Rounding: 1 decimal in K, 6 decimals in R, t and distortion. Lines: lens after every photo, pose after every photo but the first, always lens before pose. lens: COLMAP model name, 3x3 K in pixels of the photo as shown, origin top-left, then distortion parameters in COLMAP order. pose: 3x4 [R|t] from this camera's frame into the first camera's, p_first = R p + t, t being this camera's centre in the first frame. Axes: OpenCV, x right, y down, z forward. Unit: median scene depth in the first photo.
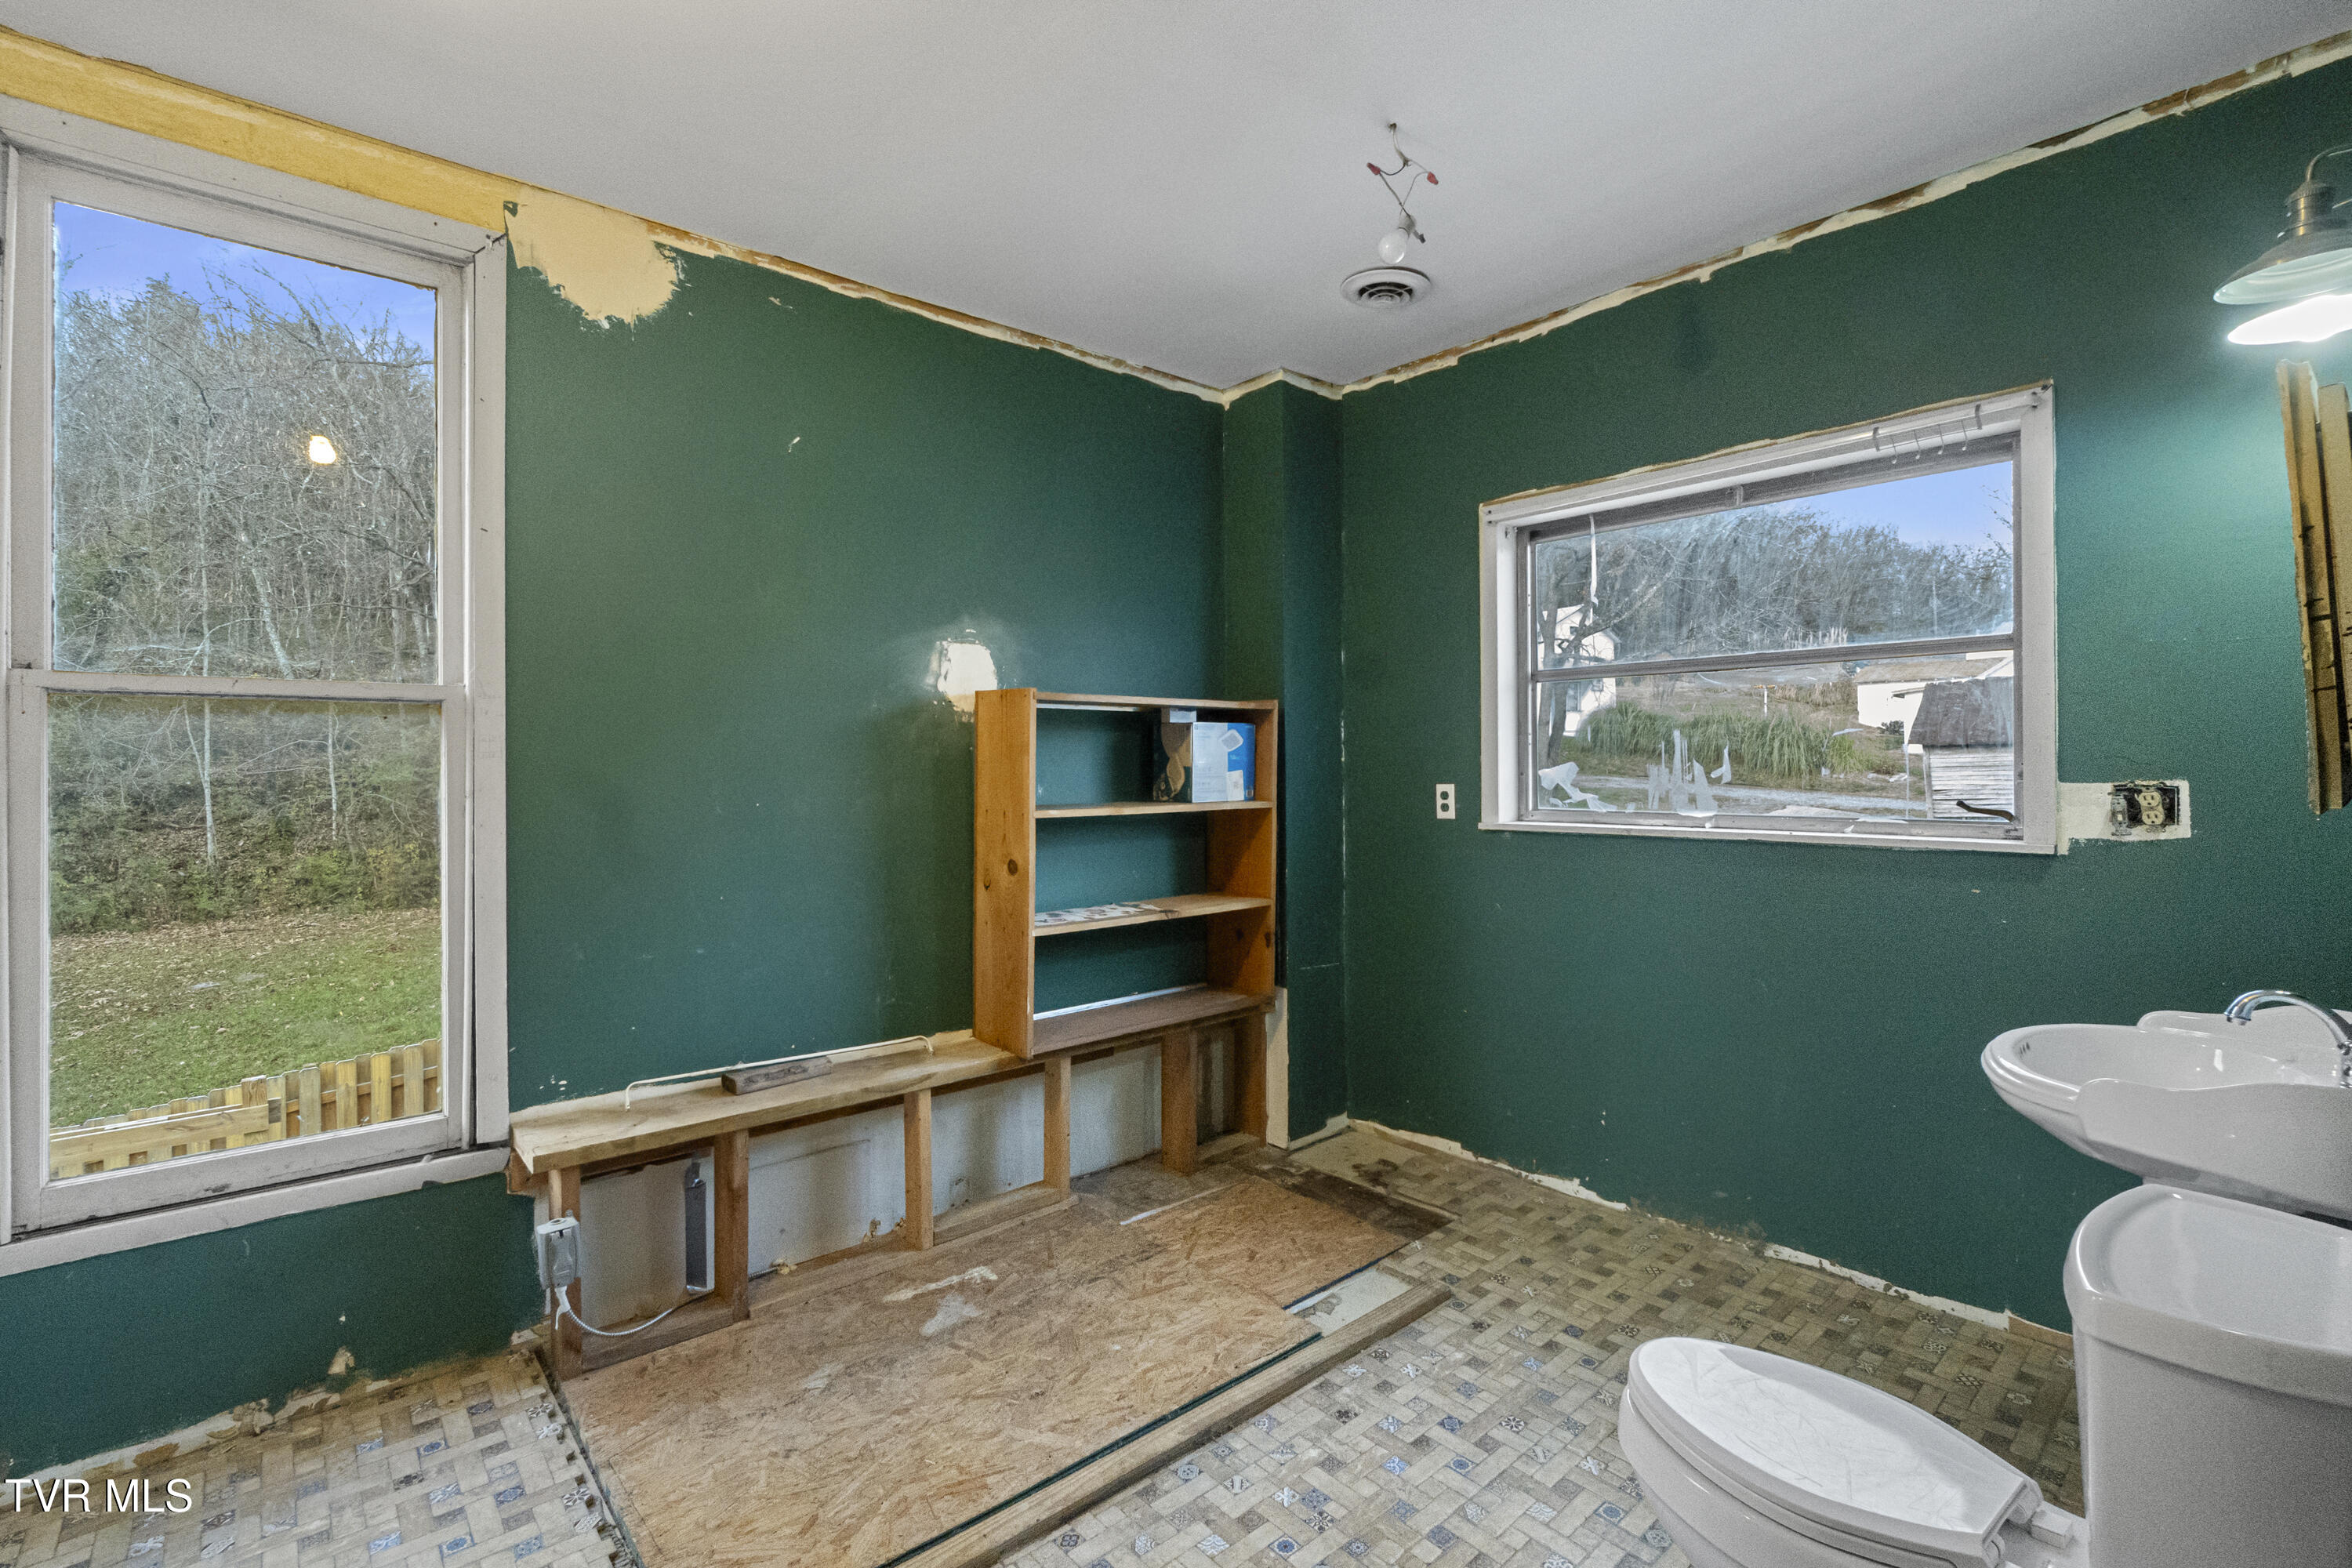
lens RADIAL K [[1022.2, 0, 1164.2], [0, 1022.2, 772.2], [0, 0, 1]] dist [-0.001769, 0.000622]
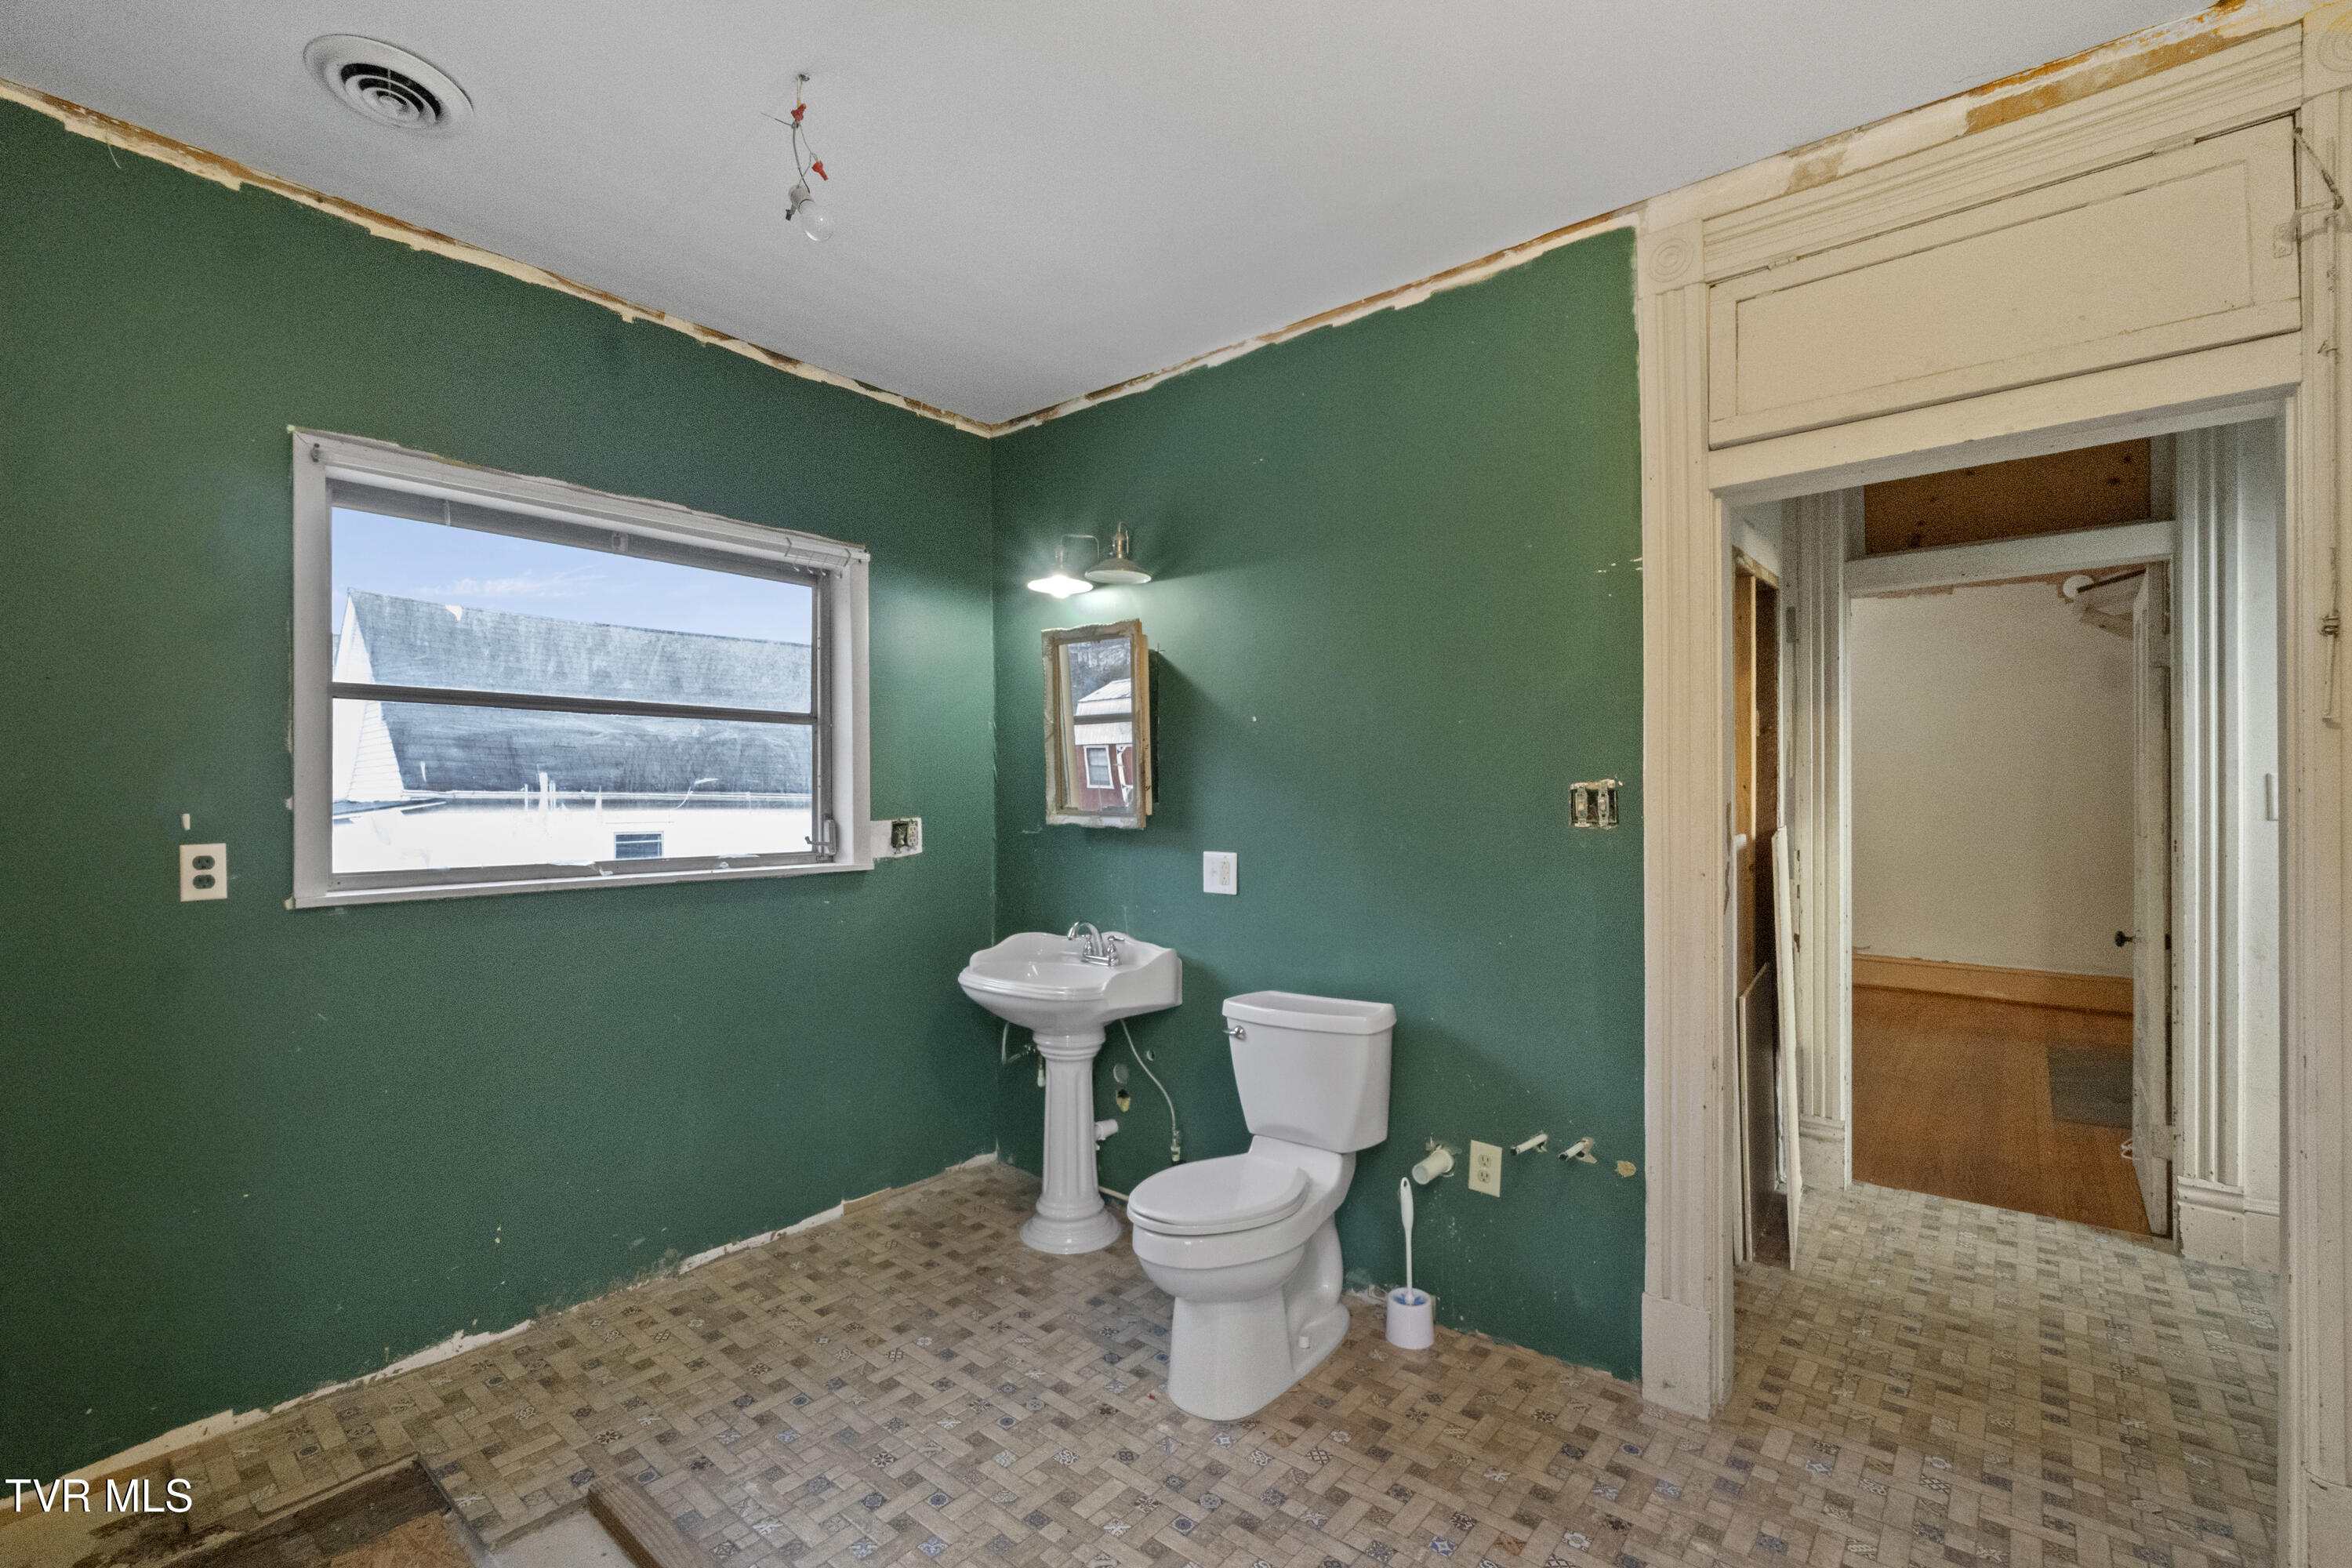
lens RADIAL K [[1022.2, 0, 1167.0], [0, 1022.2, 795.1], [0, 0, 1]] dist [-0.001769, 0.000622]
pose [[-0.135621, 0.009582, 0.990714, -0.521113], [0.010666, 0.999909, -0.008211, -0.008657], [-0.990703, 0.009454, -0.135711, 0.626162]]
